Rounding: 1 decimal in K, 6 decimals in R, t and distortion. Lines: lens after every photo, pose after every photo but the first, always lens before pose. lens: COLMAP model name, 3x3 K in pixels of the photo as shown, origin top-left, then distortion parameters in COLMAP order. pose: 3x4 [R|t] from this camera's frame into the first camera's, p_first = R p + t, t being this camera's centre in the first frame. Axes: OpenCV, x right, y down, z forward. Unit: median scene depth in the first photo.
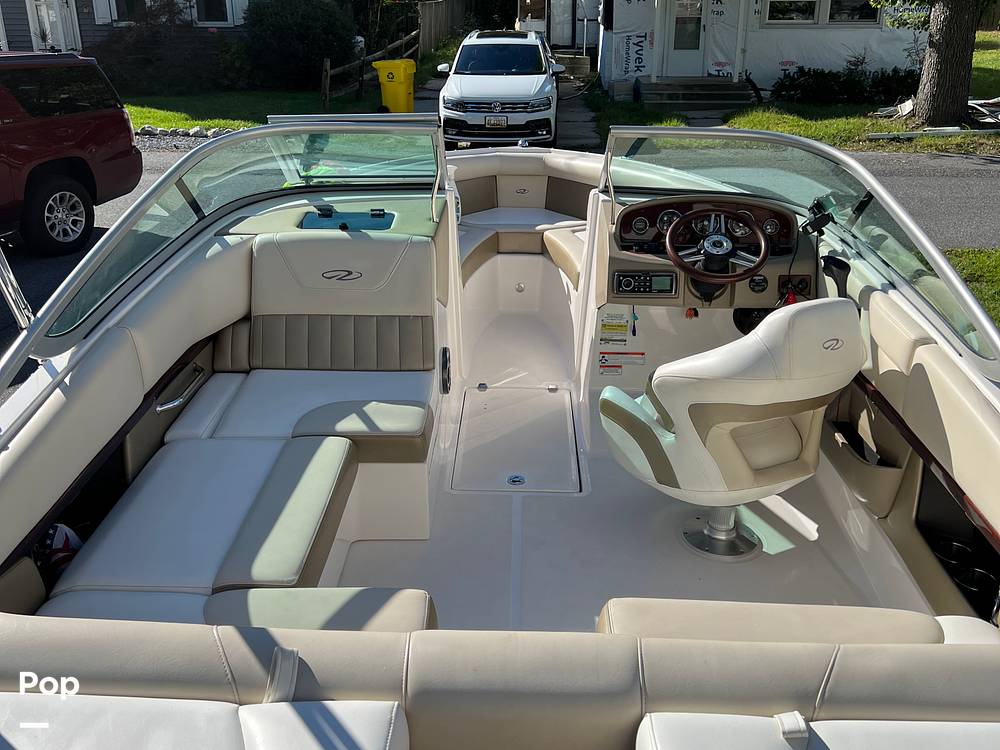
lens RADIAL K [[1005.0, 0, 501.6], [0, 1005.0, 373.2], [0, 0, 1]] dist [0.049484, 0.000000]
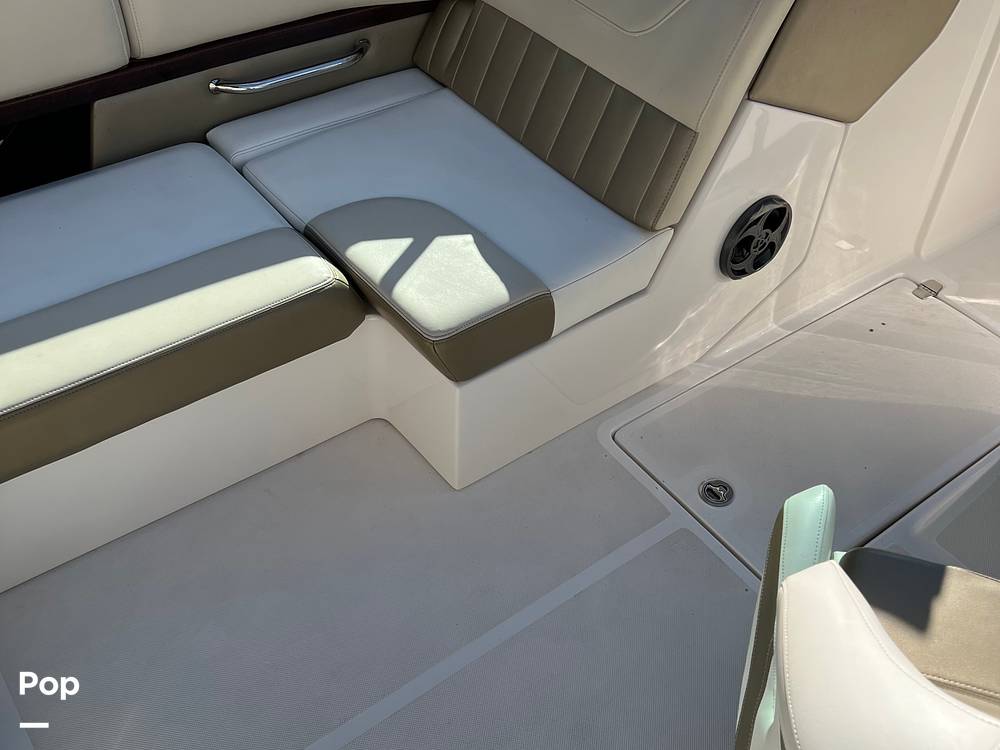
lens RADIAL K [[1005.0, 0, 500.2], [0, 1005.0, 374.4], [0, 0, 1]] dist [0.049484, 0.000000]
pose [[0.611774, 0.574213, -0.544069, 0.198254], [-0.343309, 0.812380, 0.471358, -0.154918], [0.712651, -0.101581, 0.694125, 0.566919]]
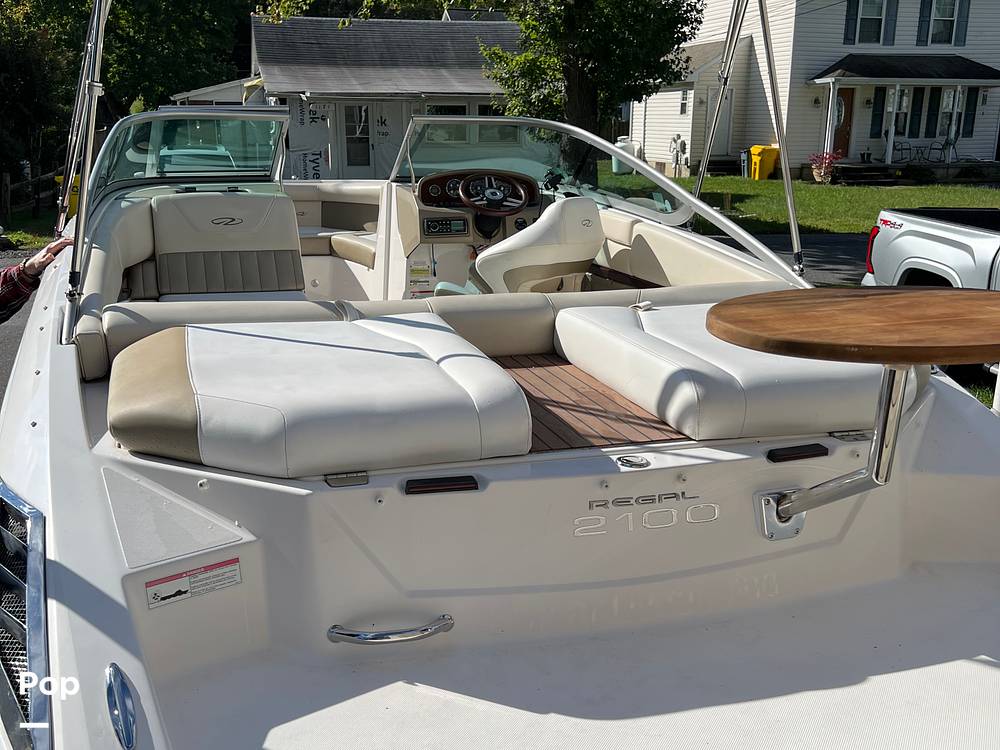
lens RADIAL K [[1005.0, 0, 499.1], [0, 1005.0, 366.6], [0, 0, 1]] dist [0.049484, 0.000000]
pose [[0.942795, -0.077675, 0.324198, -0.257709], [0.123155, 0.984837, -0.122187, 0.284641], [-0.309791, 0.155123, 0.938065, -0.309489]]
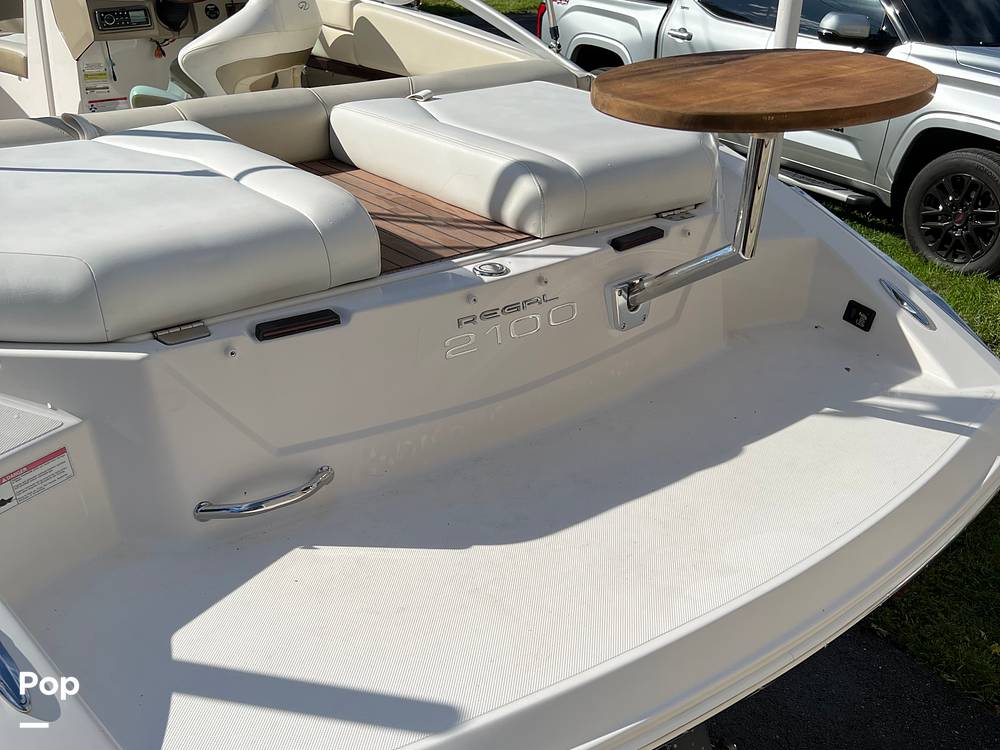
lens RADIAL K [[1005.0, 0, 496.9], [0, 1005.0, 382.0], [0, 0, 1]] dist [0.049484, 0.000000]
pose [[0.777570, -0.283114, 0.561455, -0.309929], [0.247024, 0.958653, 0.141292, 0.261541], [-0.578243, 0.028829, 0.815355, -0.219031]]
